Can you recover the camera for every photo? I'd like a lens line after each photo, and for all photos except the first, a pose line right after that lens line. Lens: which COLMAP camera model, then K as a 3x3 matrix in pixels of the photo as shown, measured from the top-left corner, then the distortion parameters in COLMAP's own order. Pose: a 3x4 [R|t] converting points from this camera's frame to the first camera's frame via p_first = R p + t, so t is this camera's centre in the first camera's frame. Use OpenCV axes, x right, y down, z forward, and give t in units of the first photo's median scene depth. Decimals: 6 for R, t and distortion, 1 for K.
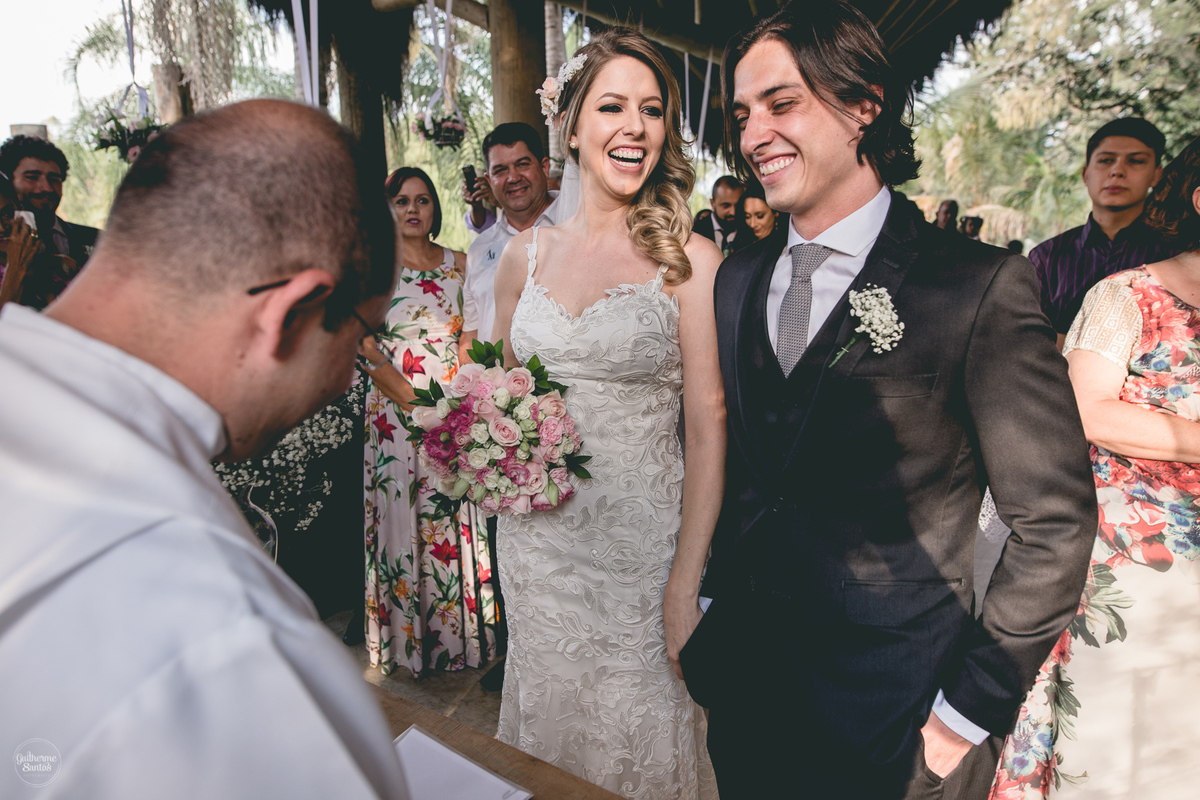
lens RADIAL K [[830.8, 0, 600.0], [0, 830.8, 400.0], [0, 0, 1]] dist [-0.040939, 0.043170]
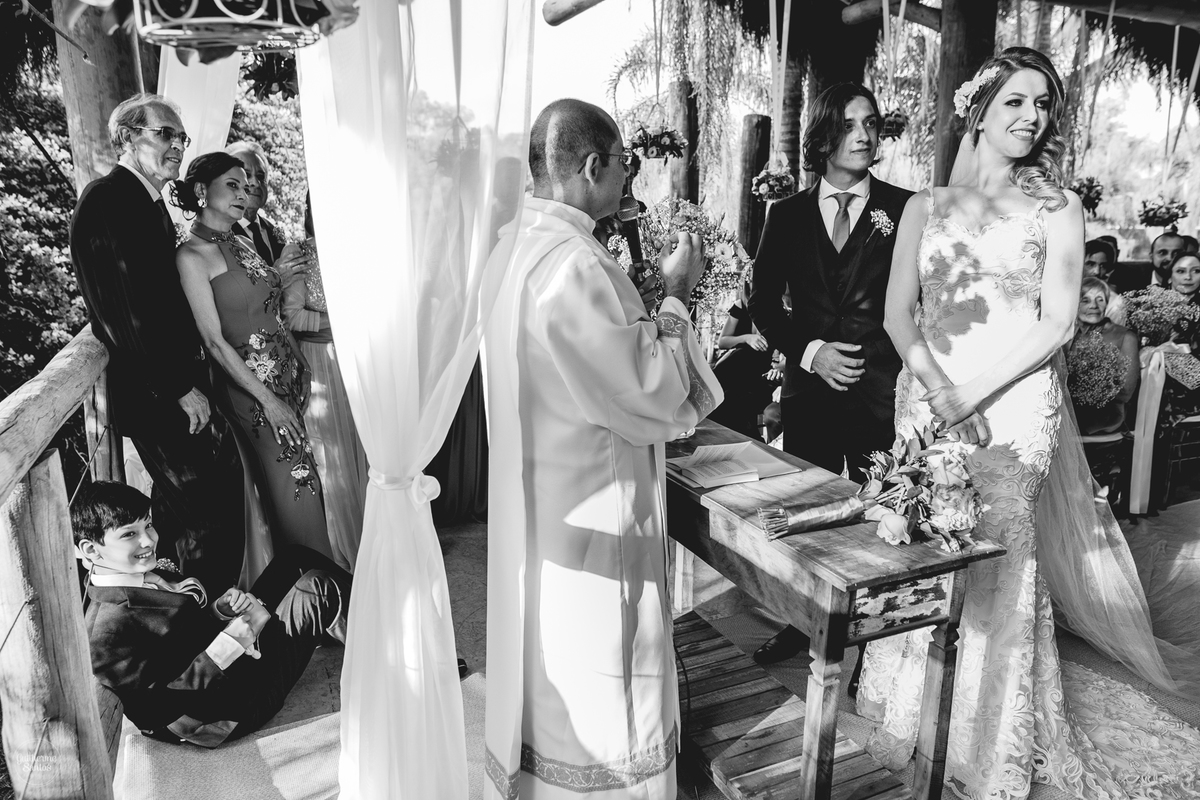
lens RADIAL K [[830.8, 0, 600.0], [0, 830.8, 400.0], [0, 0, 1]] dist [-0.040939, 0.043170]
pose [[0.849552, 0.111265, -0.515637, 0.074030], [-0.108795, 0.993444, 0.035119, 0.044001], [0.516164, 0.026263, 0.856087, -0.133908]]
